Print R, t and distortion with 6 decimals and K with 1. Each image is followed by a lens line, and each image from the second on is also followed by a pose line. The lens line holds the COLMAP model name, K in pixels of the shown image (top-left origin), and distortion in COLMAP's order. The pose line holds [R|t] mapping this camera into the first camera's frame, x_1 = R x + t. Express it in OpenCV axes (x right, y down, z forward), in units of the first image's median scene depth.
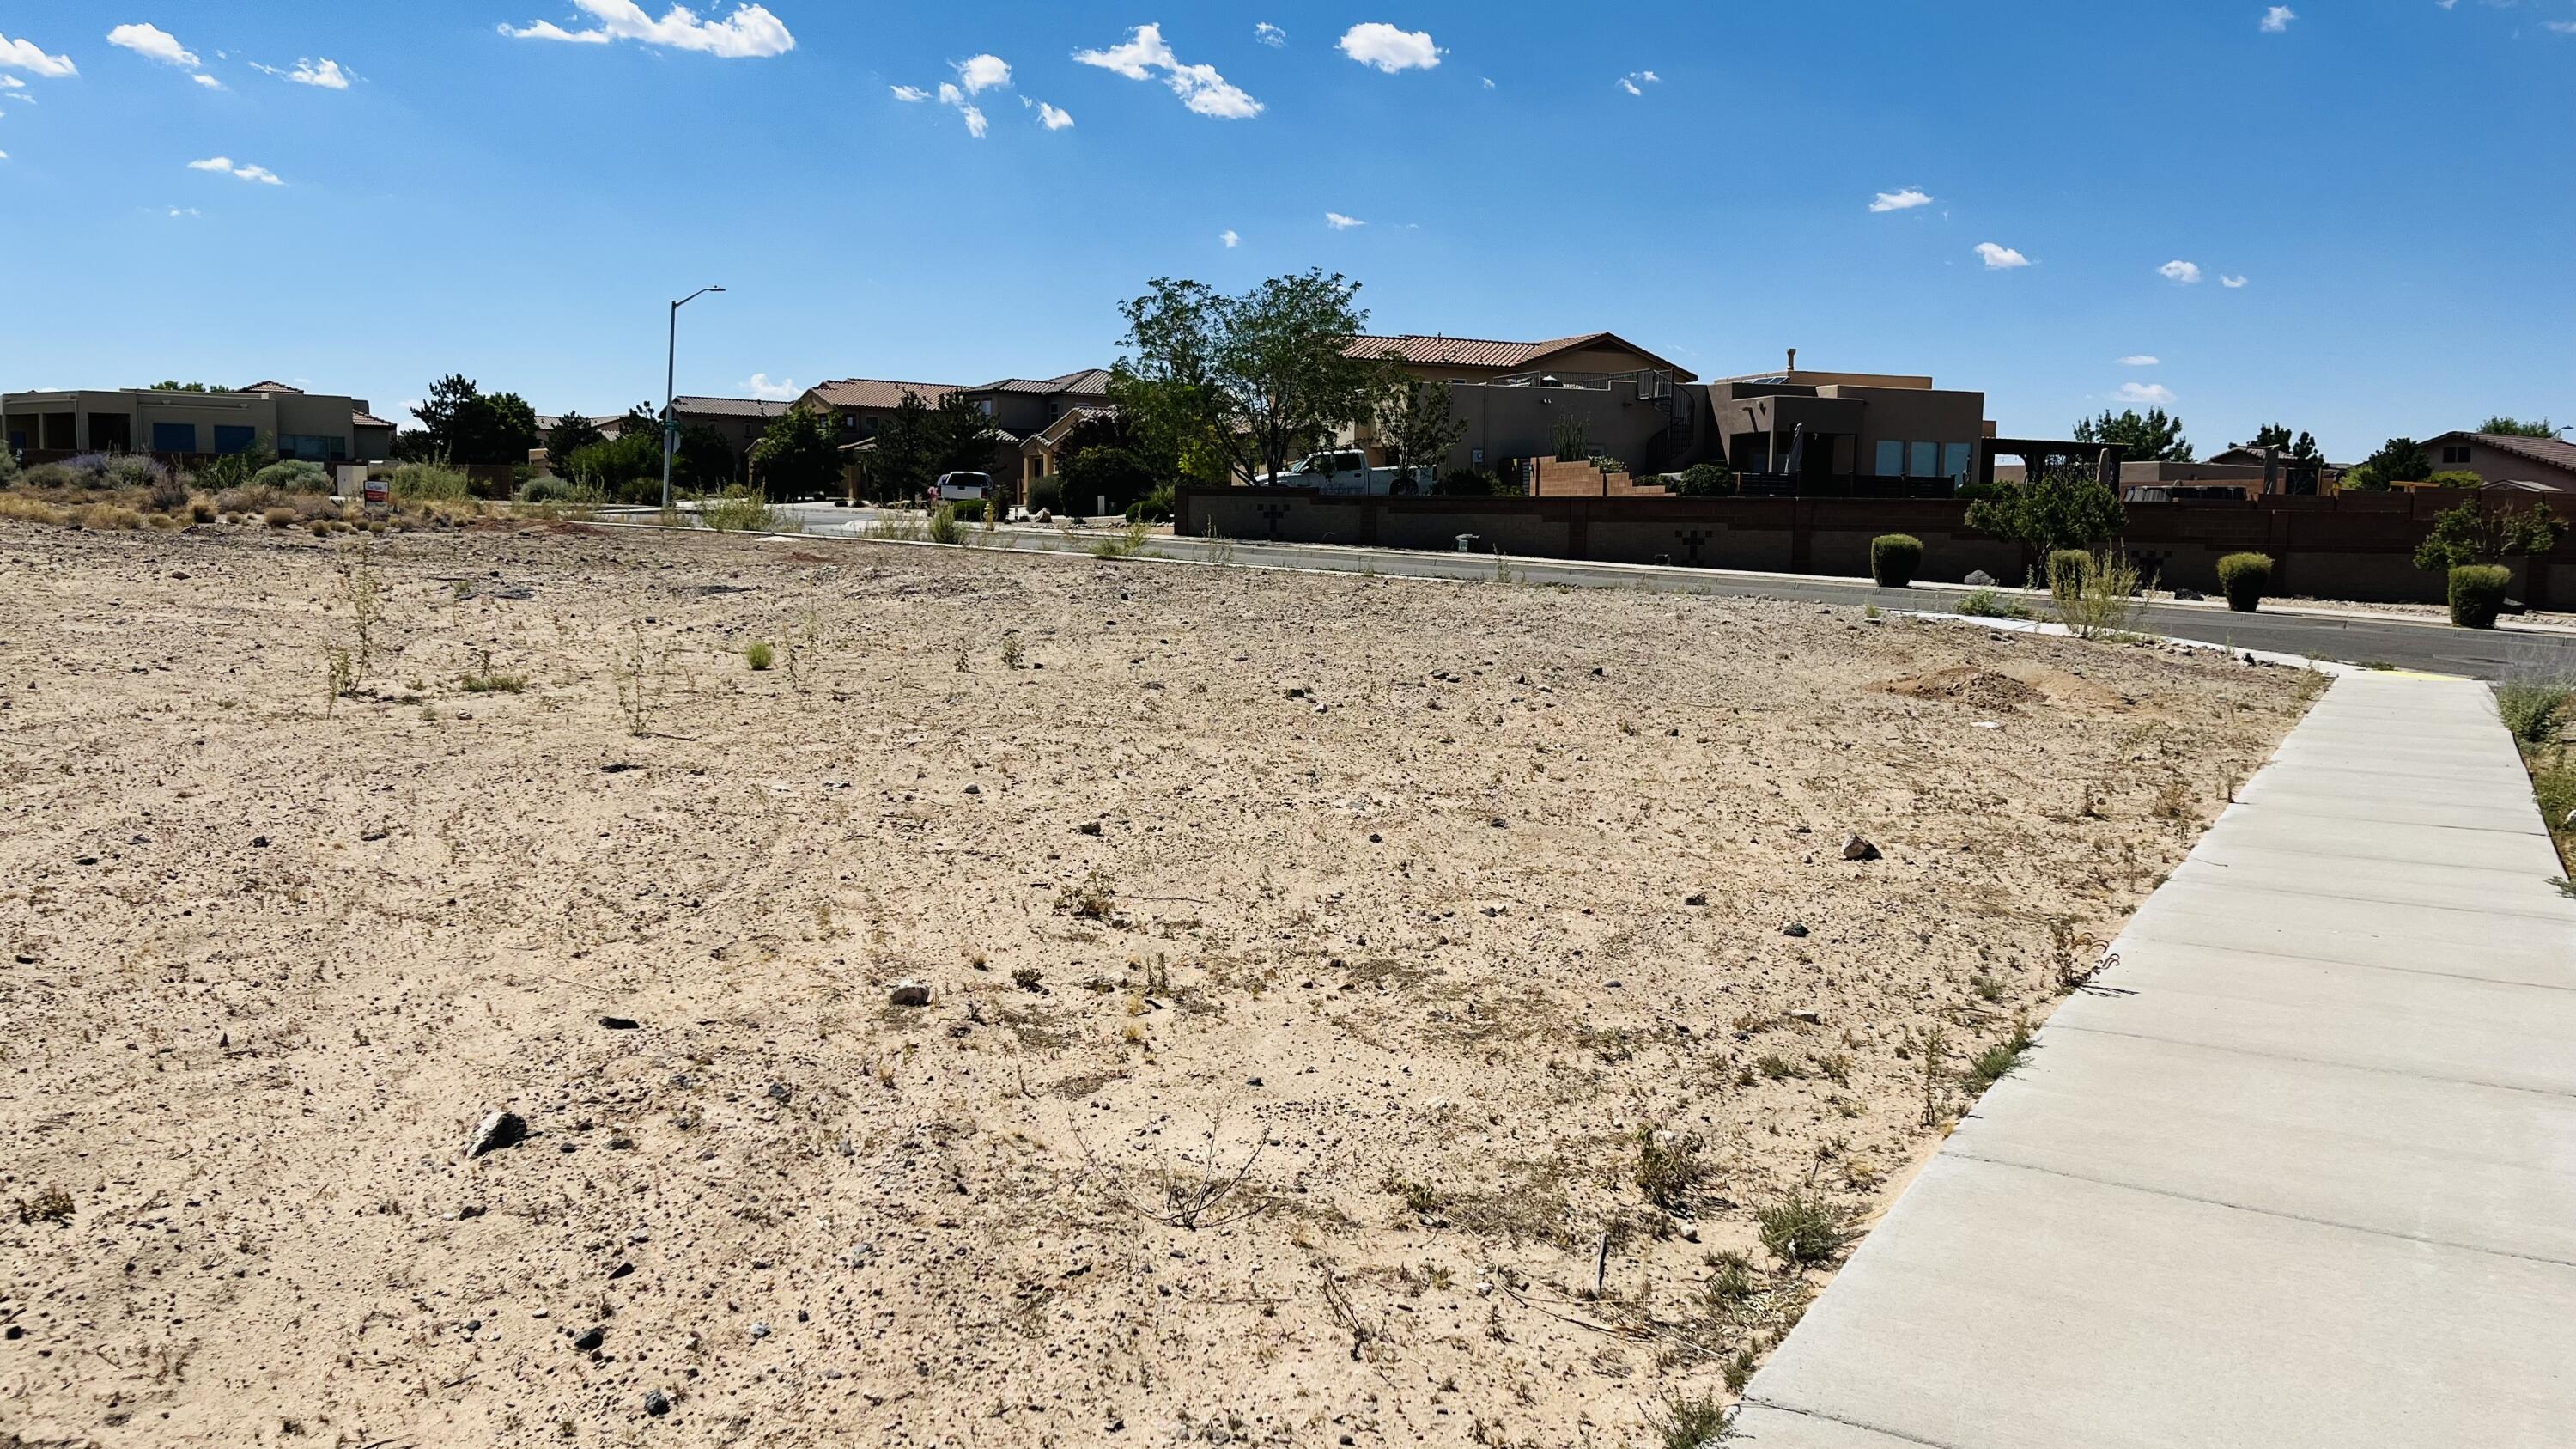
lens RADIAL K [[1895.7, 0, 1275.9], [0, 1895.7, 729.0], [0, 0, 1]] dist [0.069841, -0.096103]
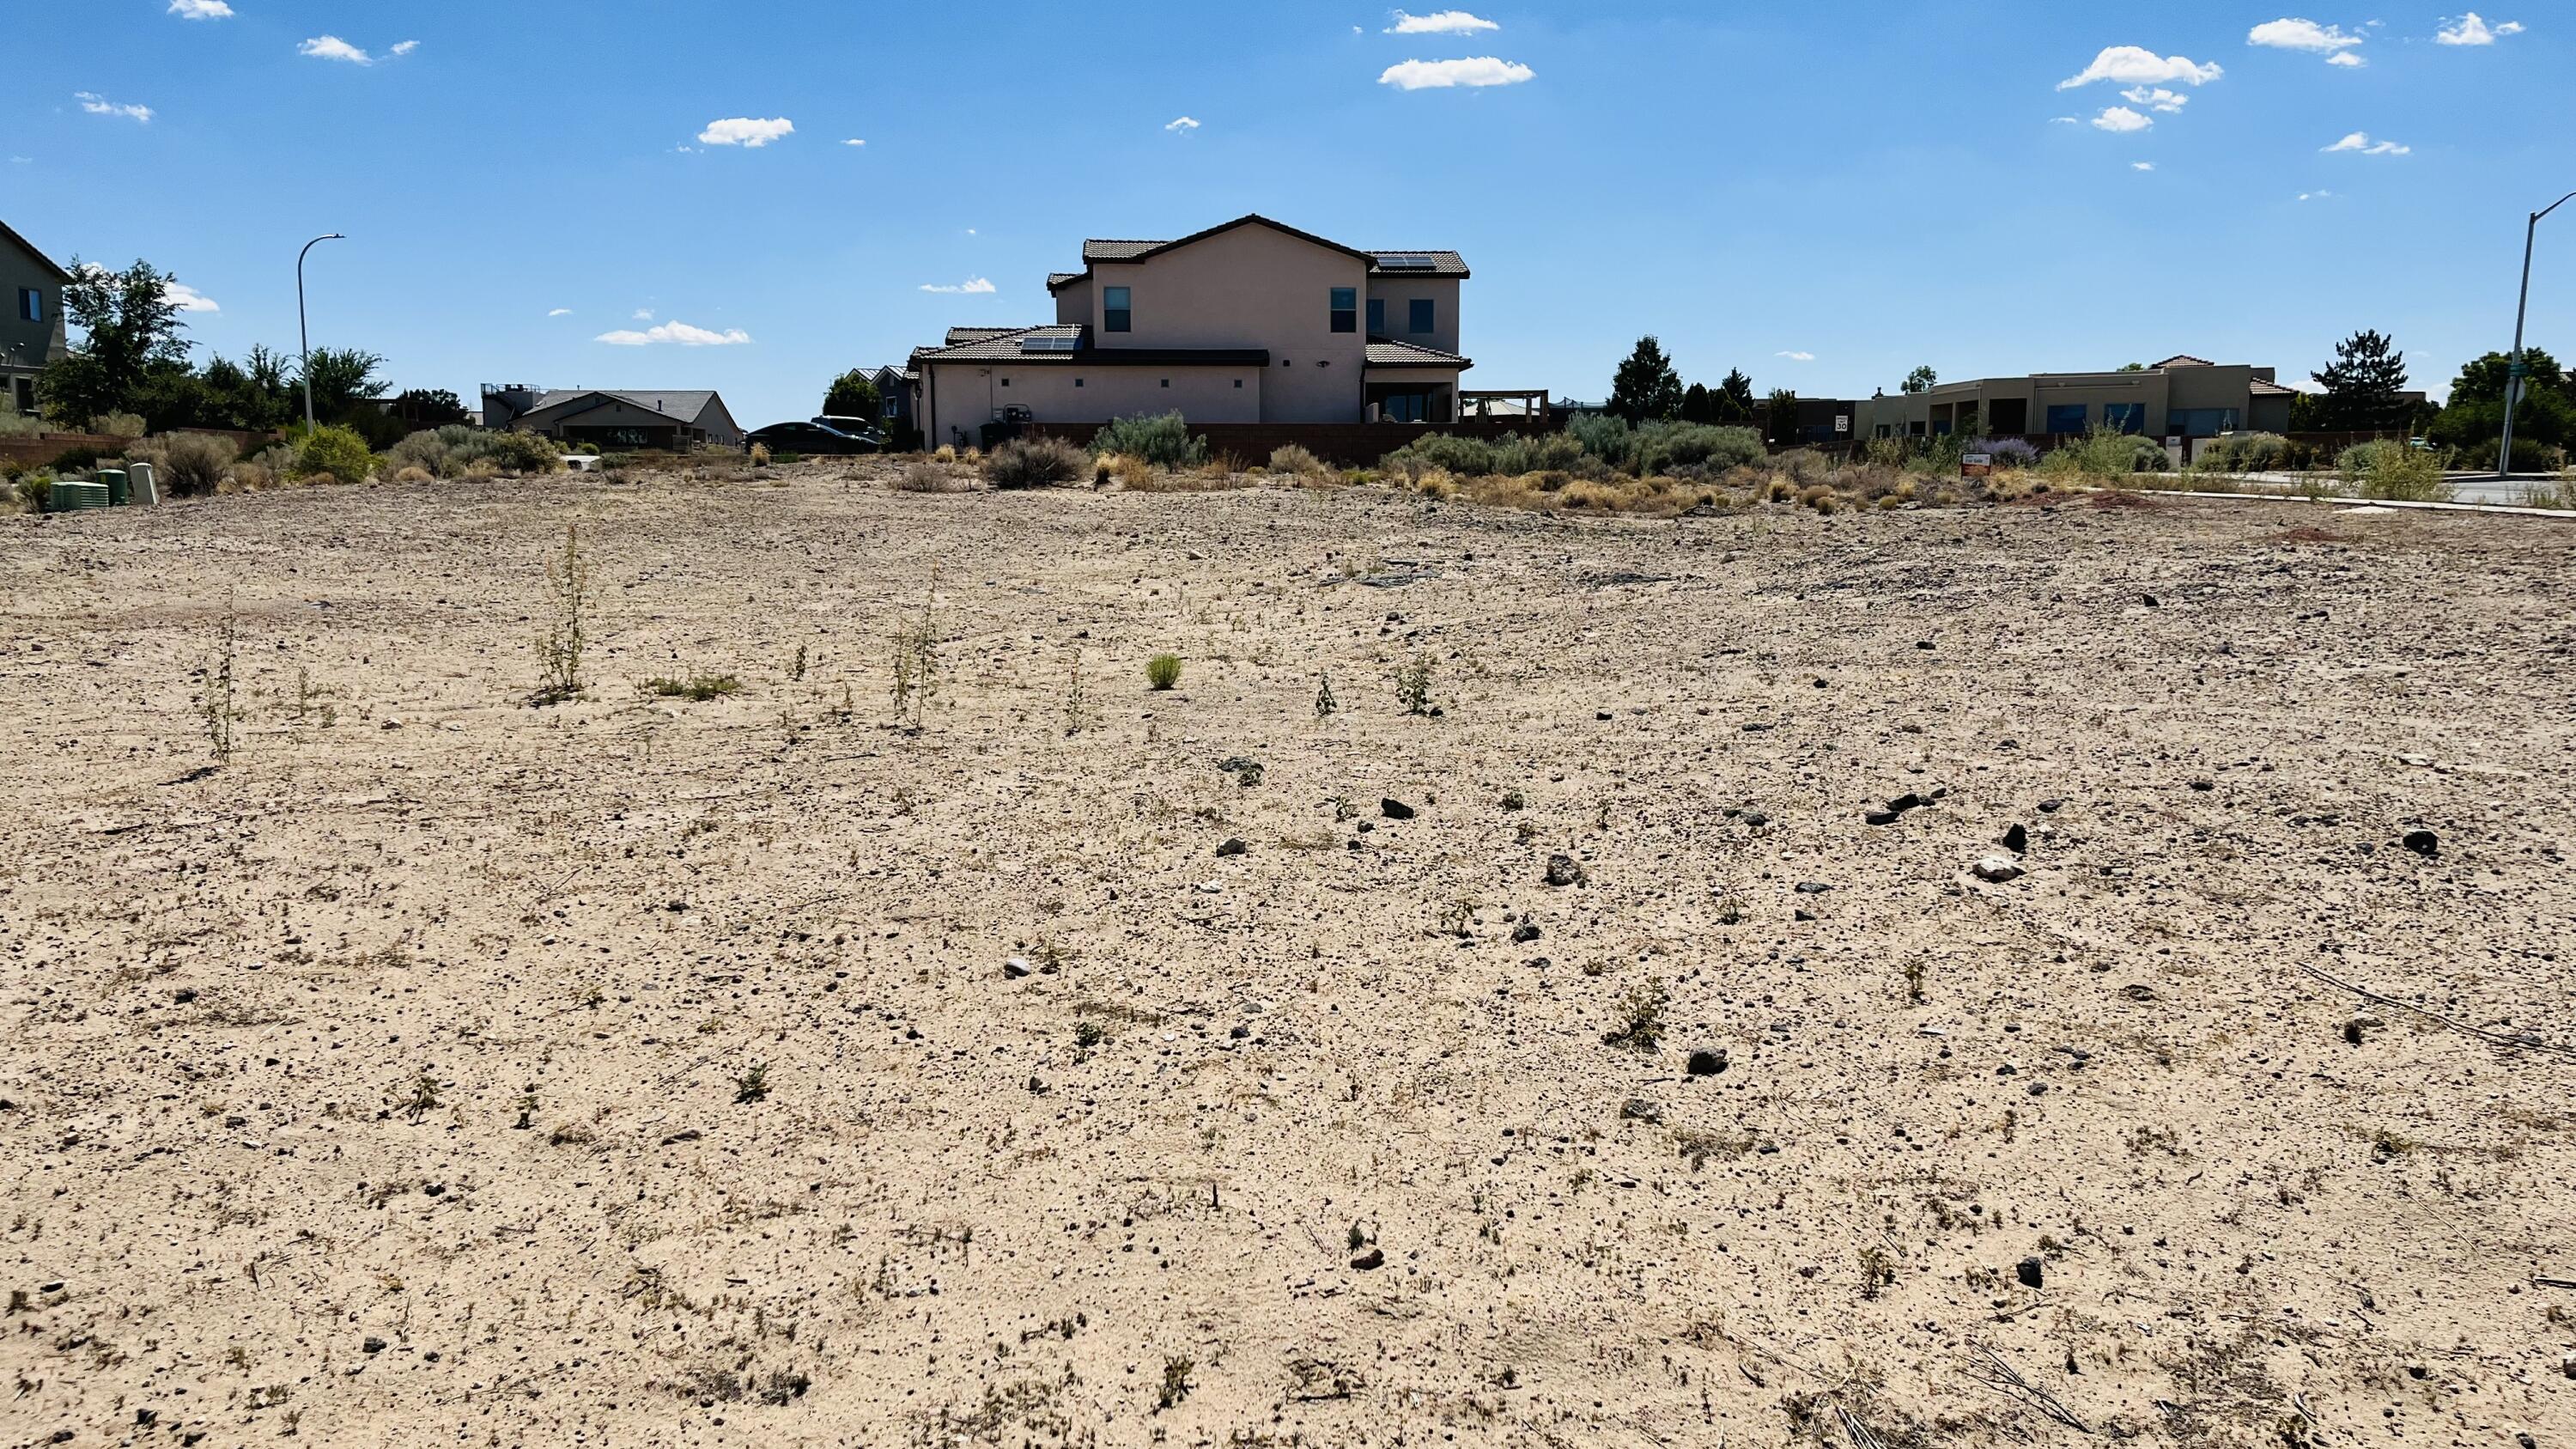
lens RADIAL K [[1907.9, 0, 1316.7], [0, 1907.9, 715.6], [0, 0, 1]] dist [0.078910, -0.116750]
pose [[0.570352, 0.076501, -0.817830, 0.766043], [-0.073008, 0.996434, 0.042292, -0.133732], [0.818150, 0.035587, 0.573903, 1.426332]]
